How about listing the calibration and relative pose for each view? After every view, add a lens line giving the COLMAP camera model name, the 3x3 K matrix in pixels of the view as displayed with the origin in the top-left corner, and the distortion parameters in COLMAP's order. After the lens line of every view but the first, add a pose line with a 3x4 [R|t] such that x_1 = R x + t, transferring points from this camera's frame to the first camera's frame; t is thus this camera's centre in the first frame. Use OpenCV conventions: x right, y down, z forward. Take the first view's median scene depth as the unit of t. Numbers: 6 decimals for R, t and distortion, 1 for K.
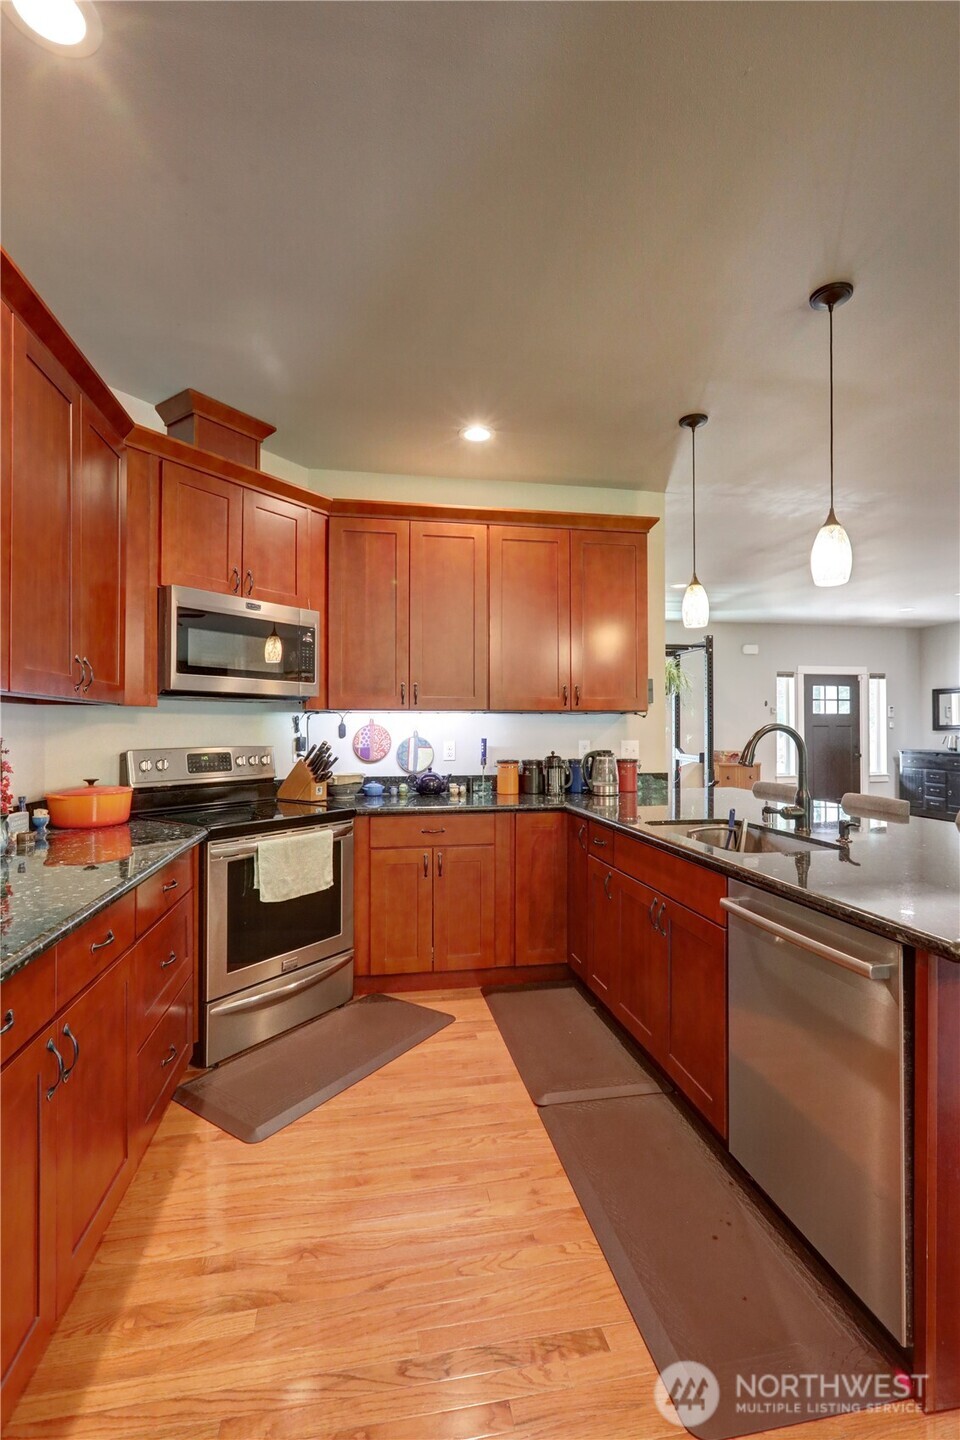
lens RADIAL K [[664.8, 0, 471.8], [0, 664.8, 714.5], [0, 0, 1]] dist [-0.010393, 0.002252]
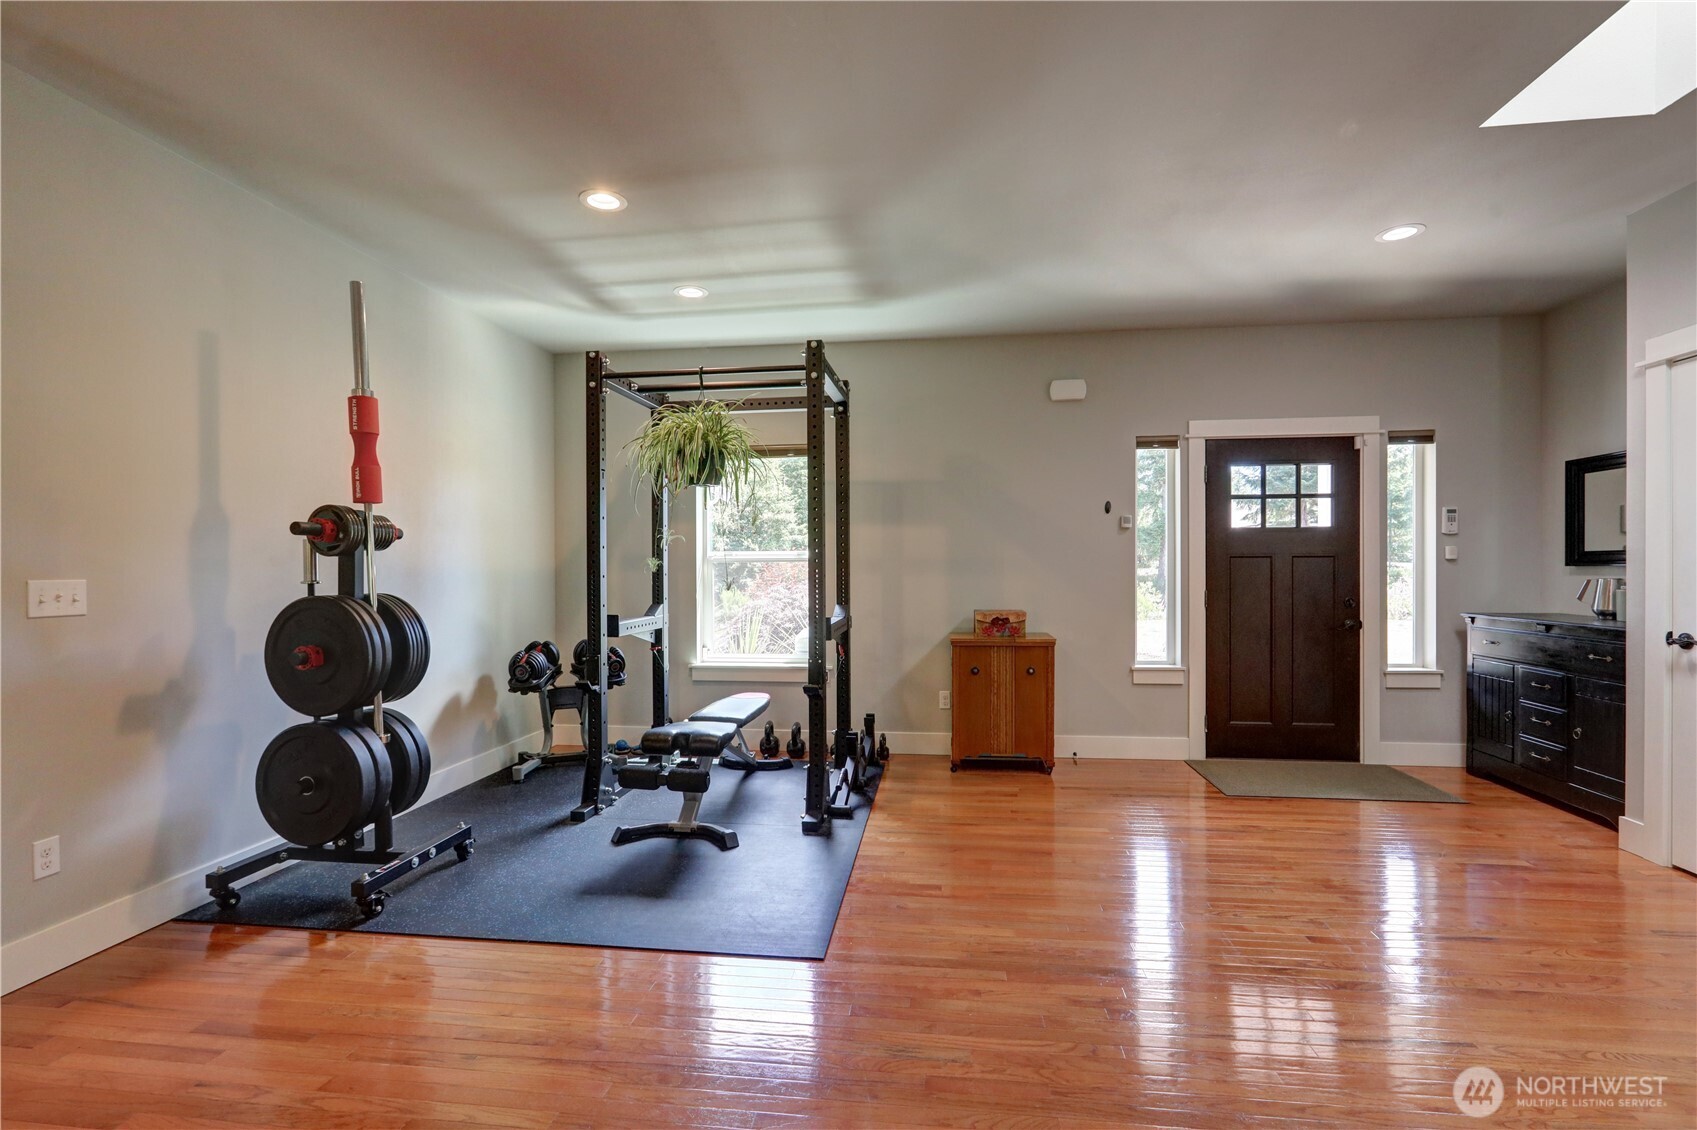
lens RADIAL K [[783.4, 0, 823.8], [0, 783.4, 574.1], [0, 0, 1]] dist [-0.010393, 0.002252]
pose [[0.954557, -0.001571, -0.298024, 0.409830], [0.010140, 0.999578, 0.027208, 0.012191], [0.297856, -0.028994, 0.954171, 0.421169]]
